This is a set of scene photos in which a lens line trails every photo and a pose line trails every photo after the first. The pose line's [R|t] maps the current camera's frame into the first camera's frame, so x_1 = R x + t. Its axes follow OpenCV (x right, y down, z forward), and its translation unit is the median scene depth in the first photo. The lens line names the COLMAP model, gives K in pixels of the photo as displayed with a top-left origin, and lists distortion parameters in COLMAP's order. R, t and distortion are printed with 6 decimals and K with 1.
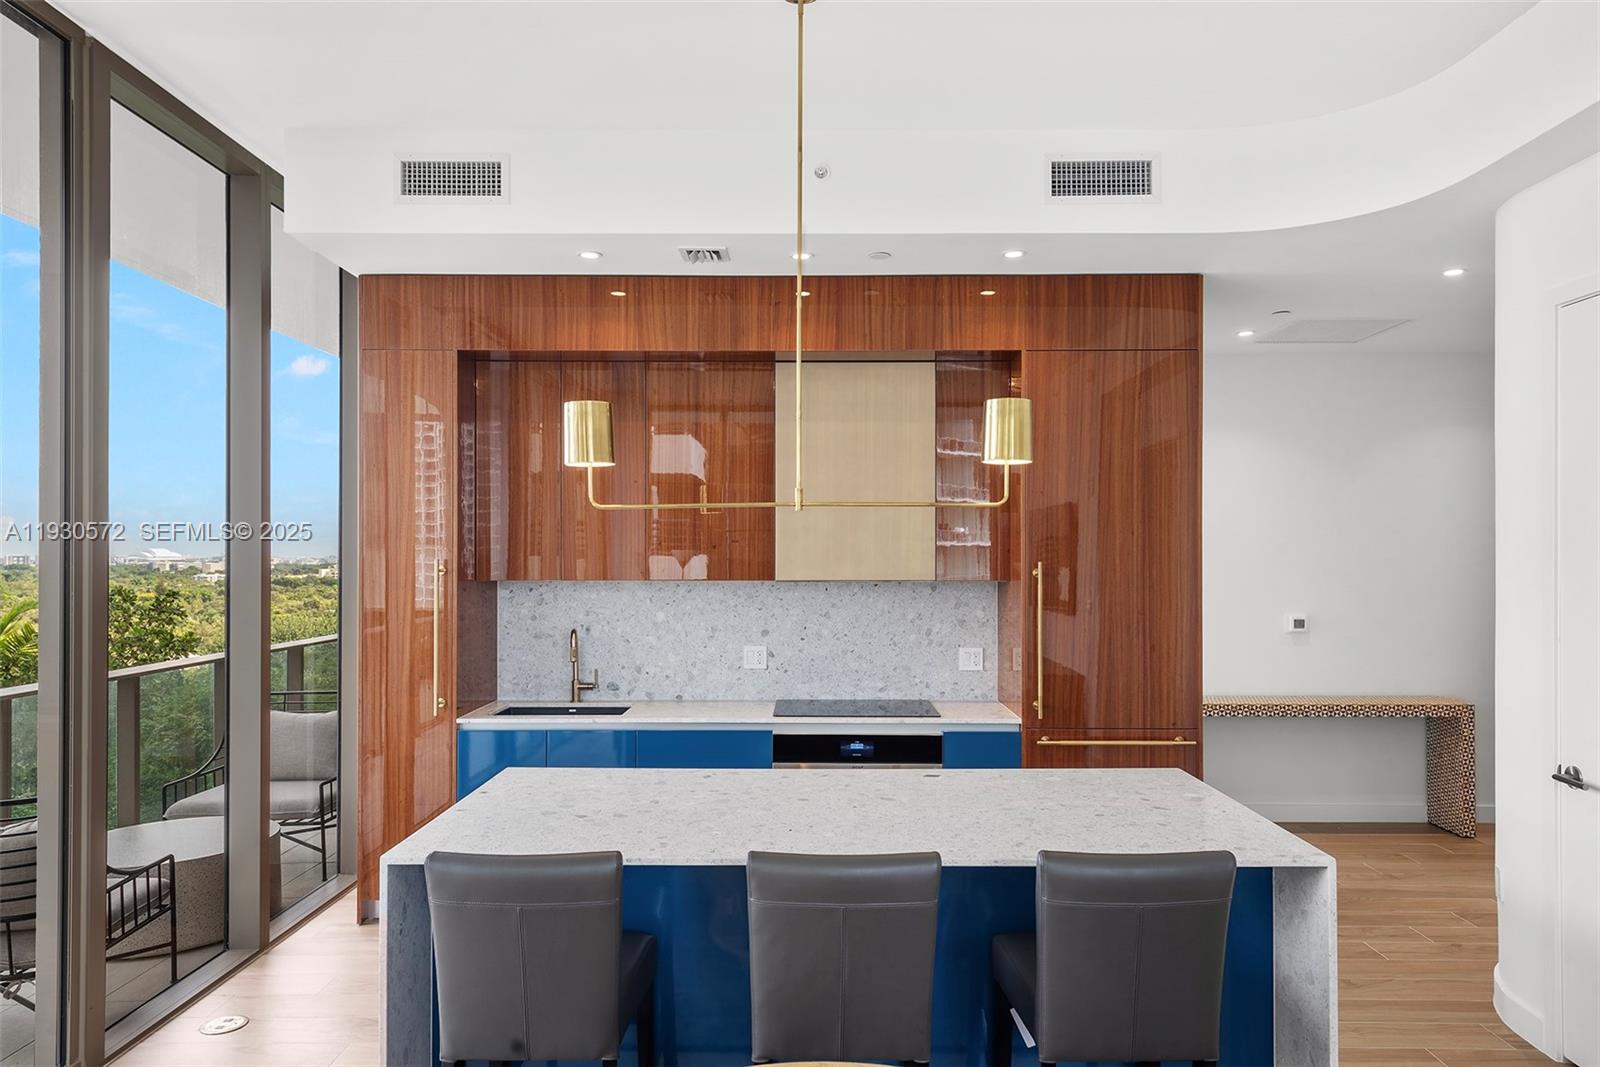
lens RADIAL K [[1056.4, 0, 803.6], [0, 1056.4, 551.1], [0, 0, 1]] dist [0.019912, -0.000511]
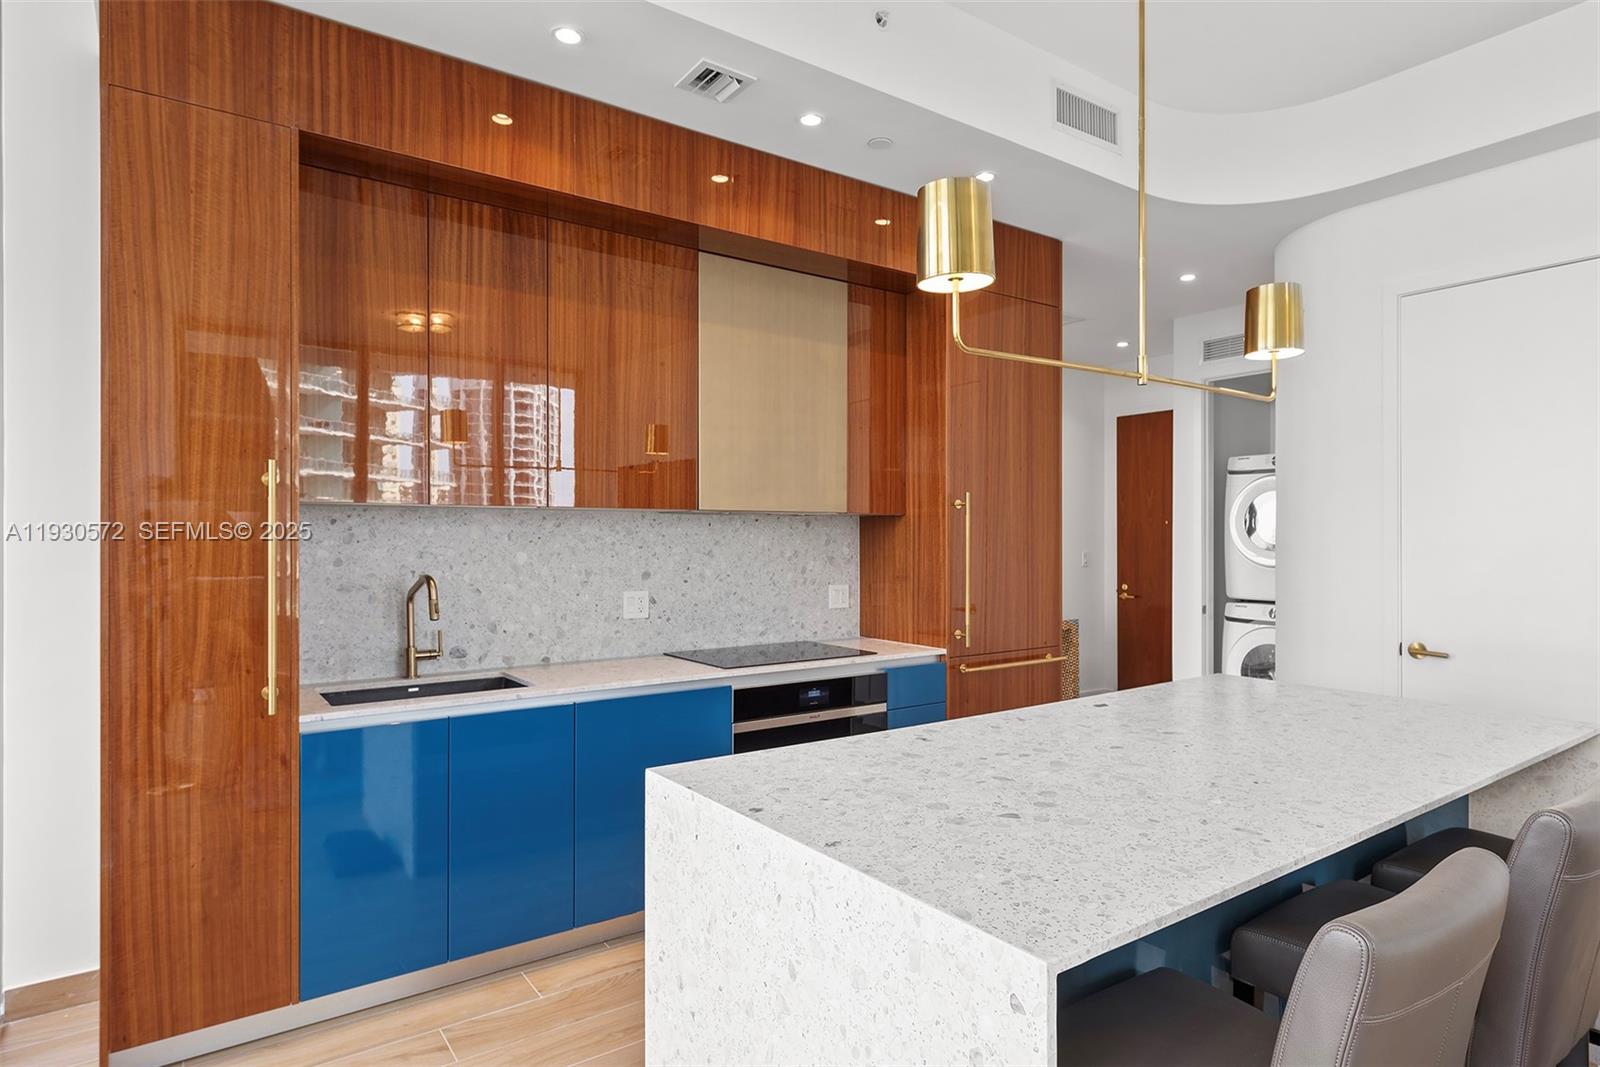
lens RADIAL K [[886.8, 0, 808.9], [0, 886.8, 537.1], [0, 0, 1]] dist [0.002172, -0.002301]
pose [[0.808103, -0.000565, 0.589041, -0.349105], [-0.003360, 0.999979, 0.005569, 0.042469], [-0.589032, -0.006479, 0.808084, 0.351099]]
